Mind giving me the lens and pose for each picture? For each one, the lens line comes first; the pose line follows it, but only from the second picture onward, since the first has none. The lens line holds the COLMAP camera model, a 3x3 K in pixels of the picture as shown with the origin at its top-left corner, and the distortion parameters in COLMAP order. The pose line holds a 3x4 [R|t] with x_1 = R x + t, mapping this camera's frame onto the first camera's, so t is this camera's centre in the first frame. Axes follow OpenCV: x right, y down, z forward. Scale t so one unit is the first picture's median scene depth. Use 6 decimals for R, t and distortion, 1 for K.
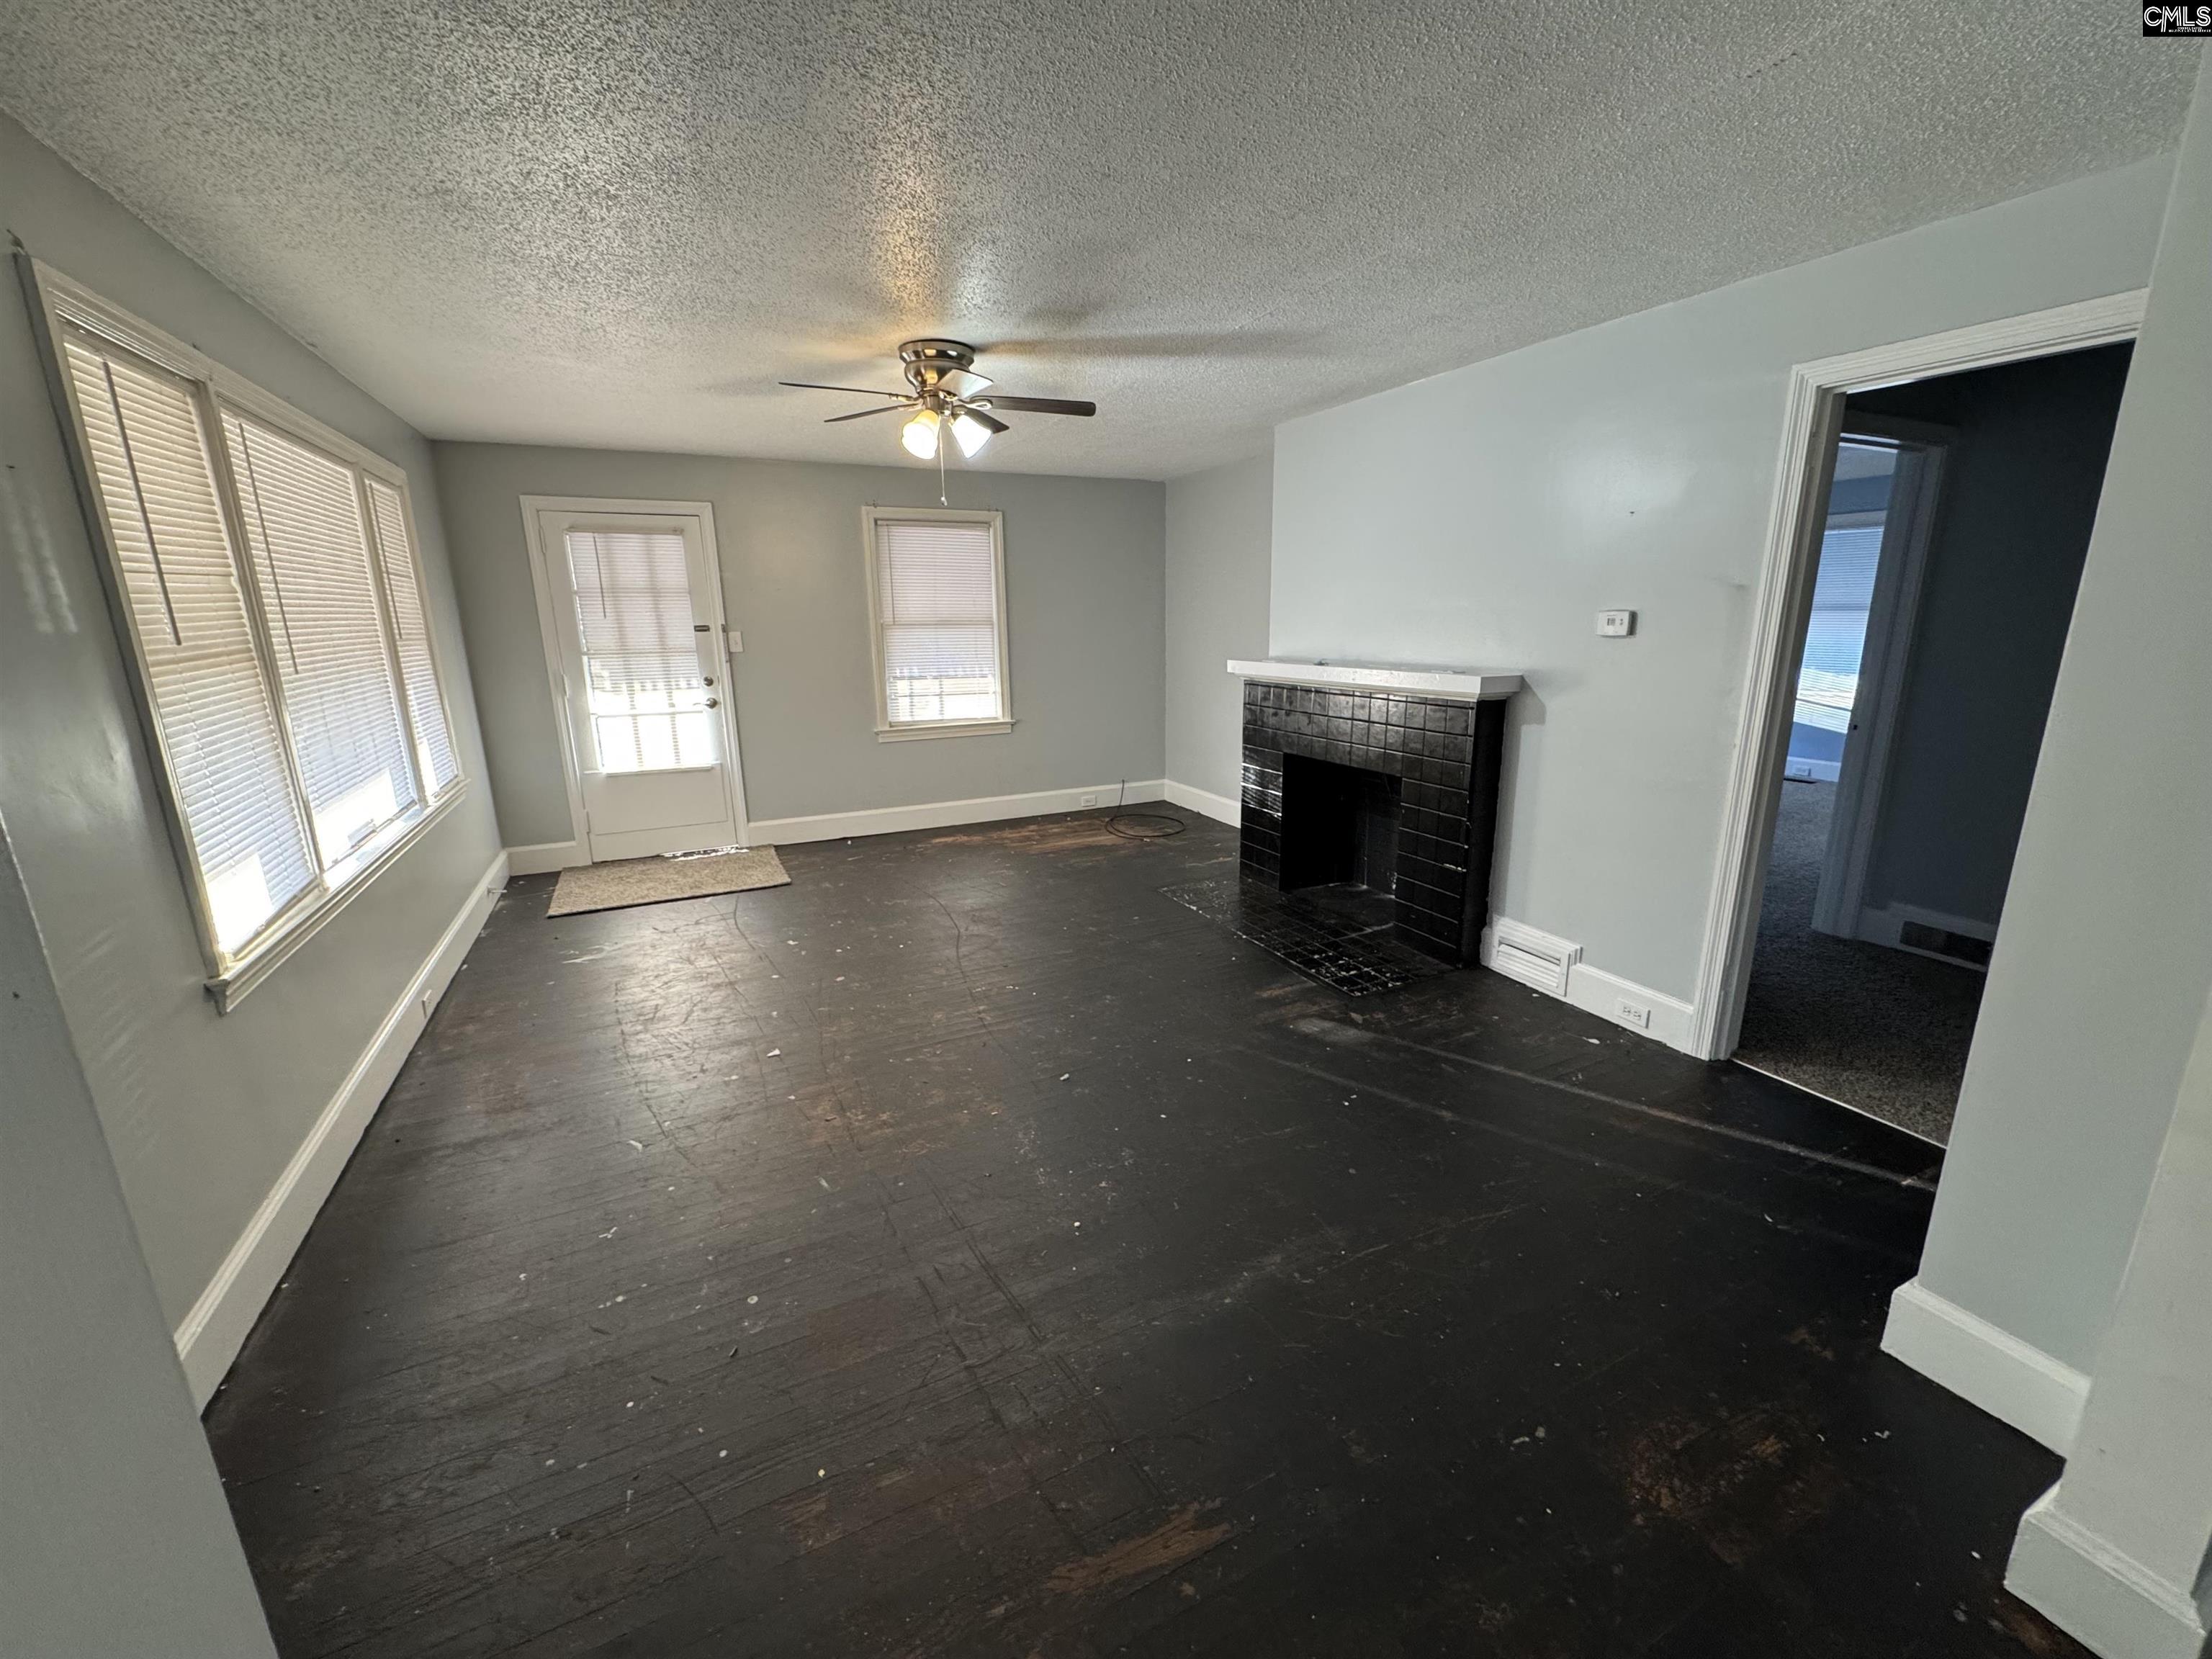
lens RADIAL K [[888.1, 0, 1106.1], [0, 888.1, 835.0], [0, 0, 1]] dist [-0.000711, 0.000160]
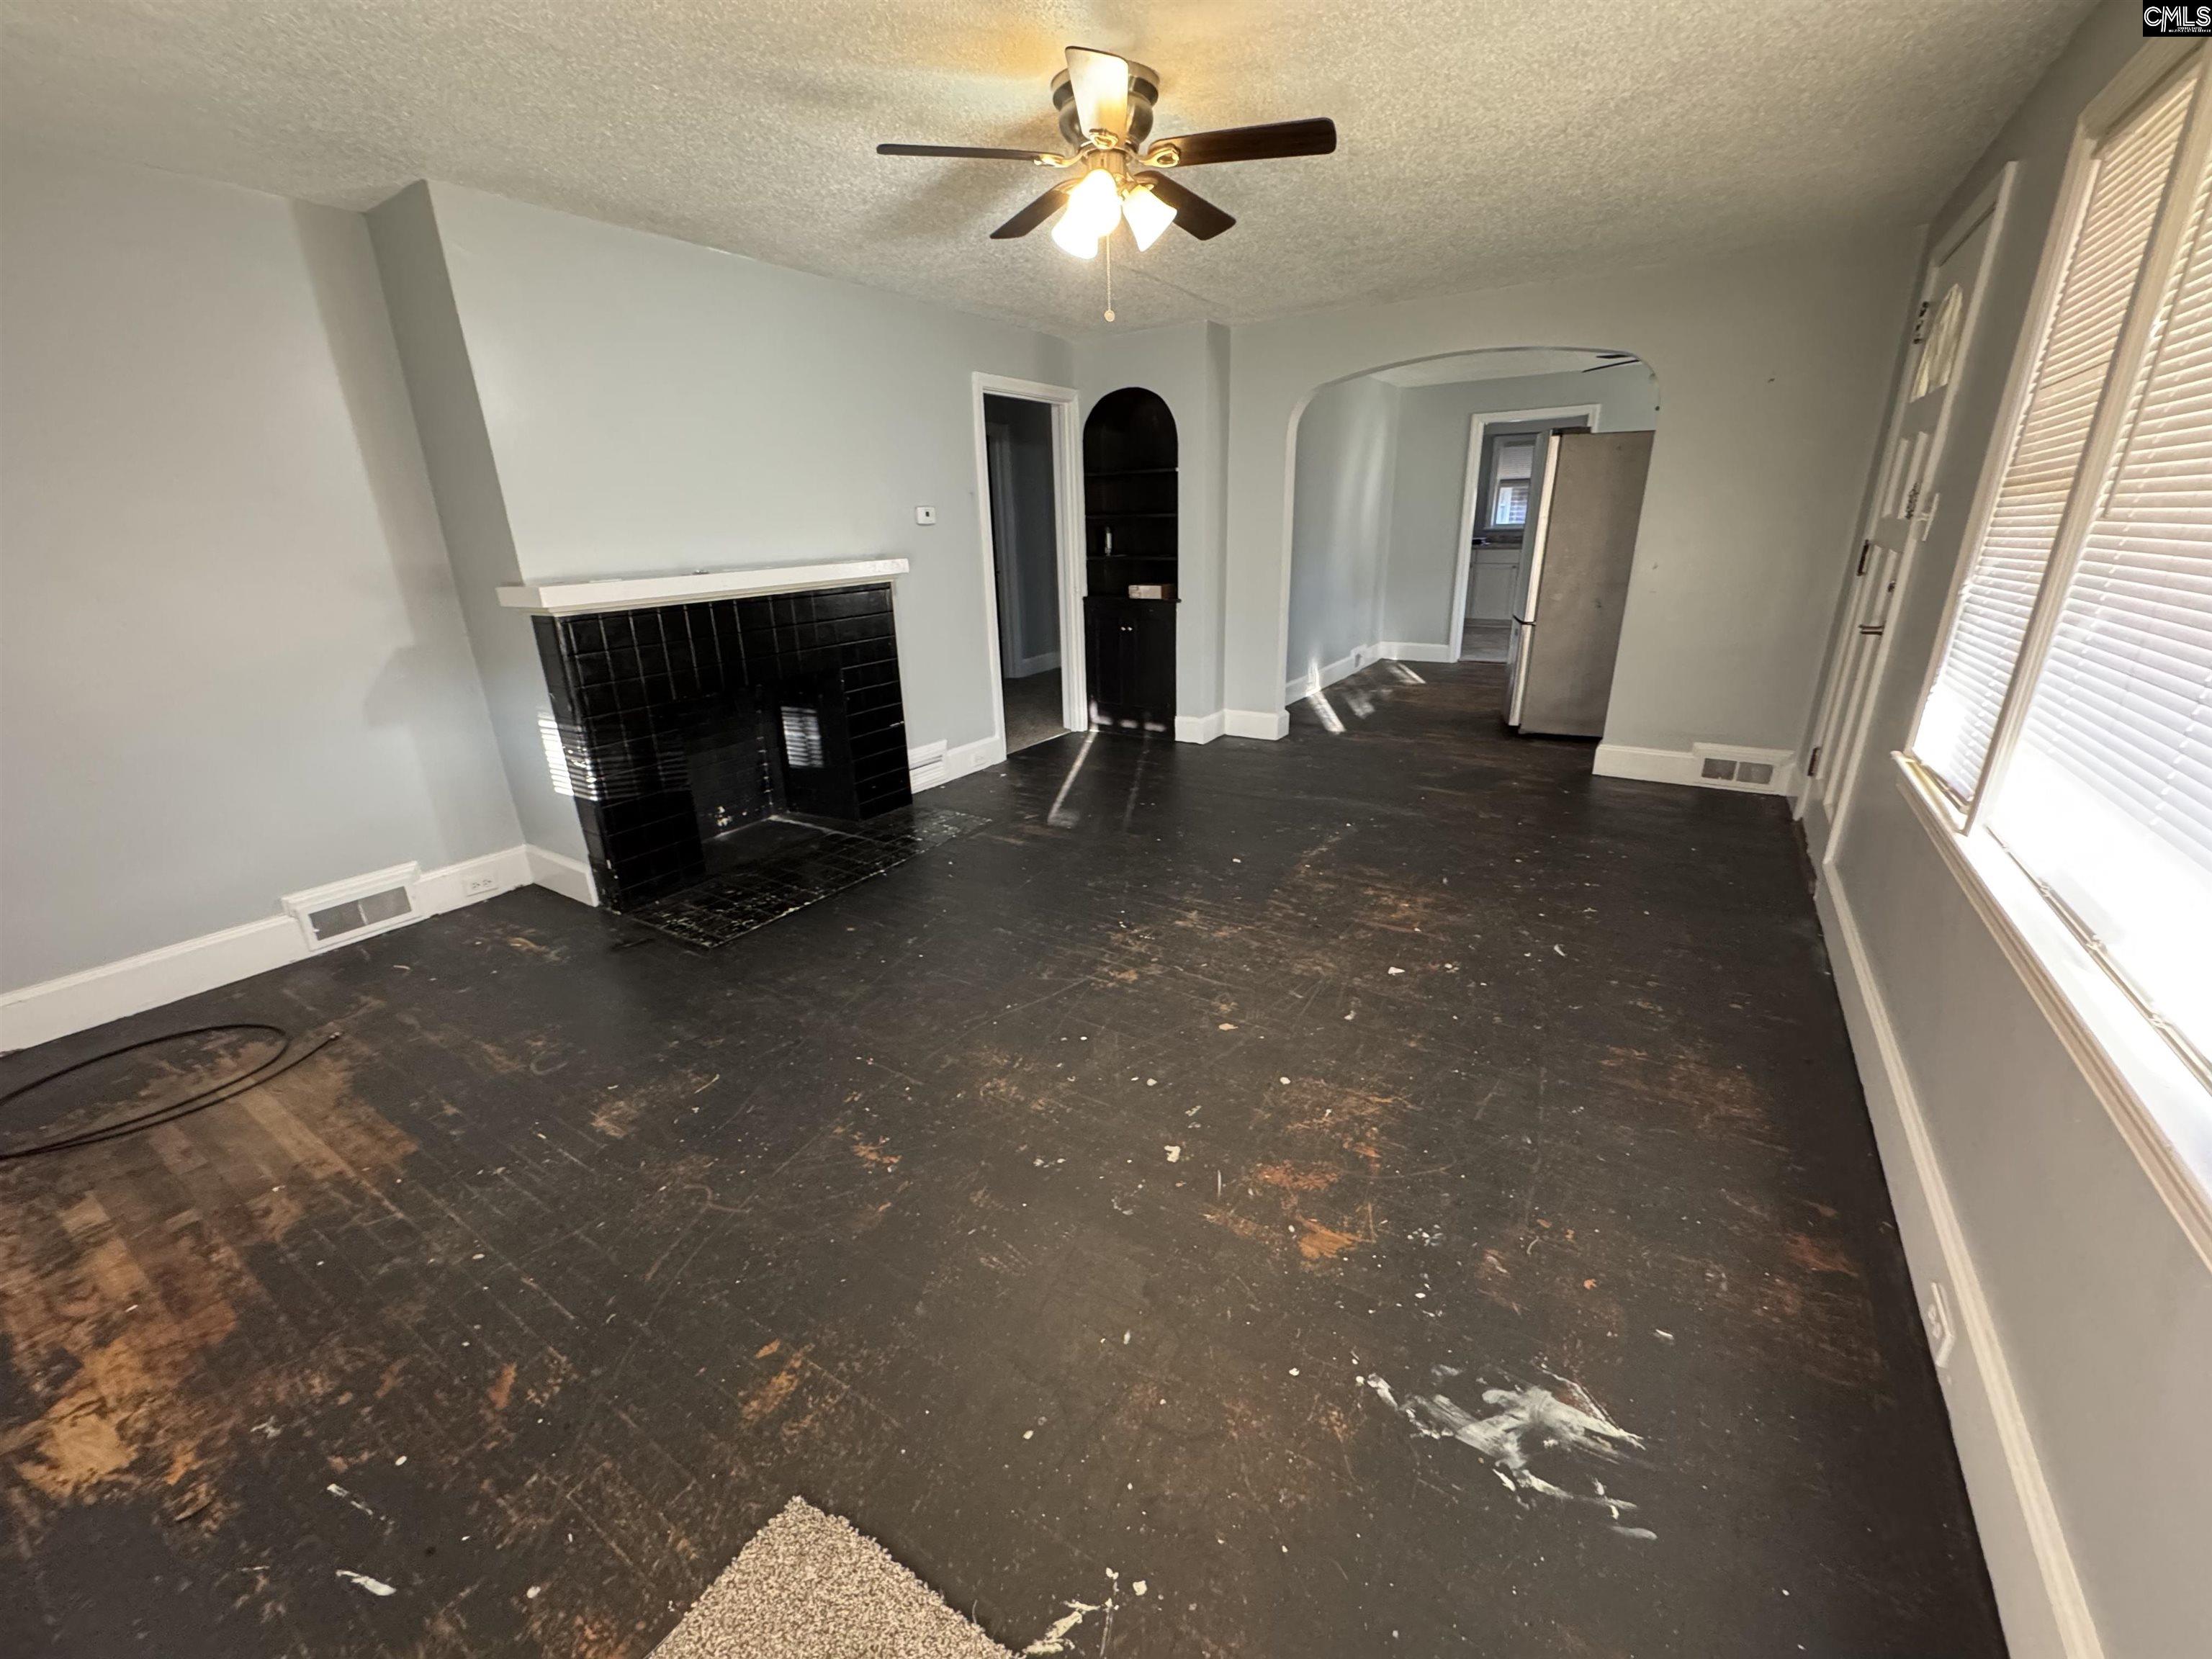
lens RADIAL K [[888.1, 0, 1101.2], [0, 888.1, 826.4], [0, 0, 1]] dist [-0.000711, 0.000160]
pose [[-0.522532, -0.254944, 0.813612, -0.658420], [0.236462, 0.873485, 0.425570, -0.247591], [-0.819174, 0.414762, -0.396139, 1.106406]]
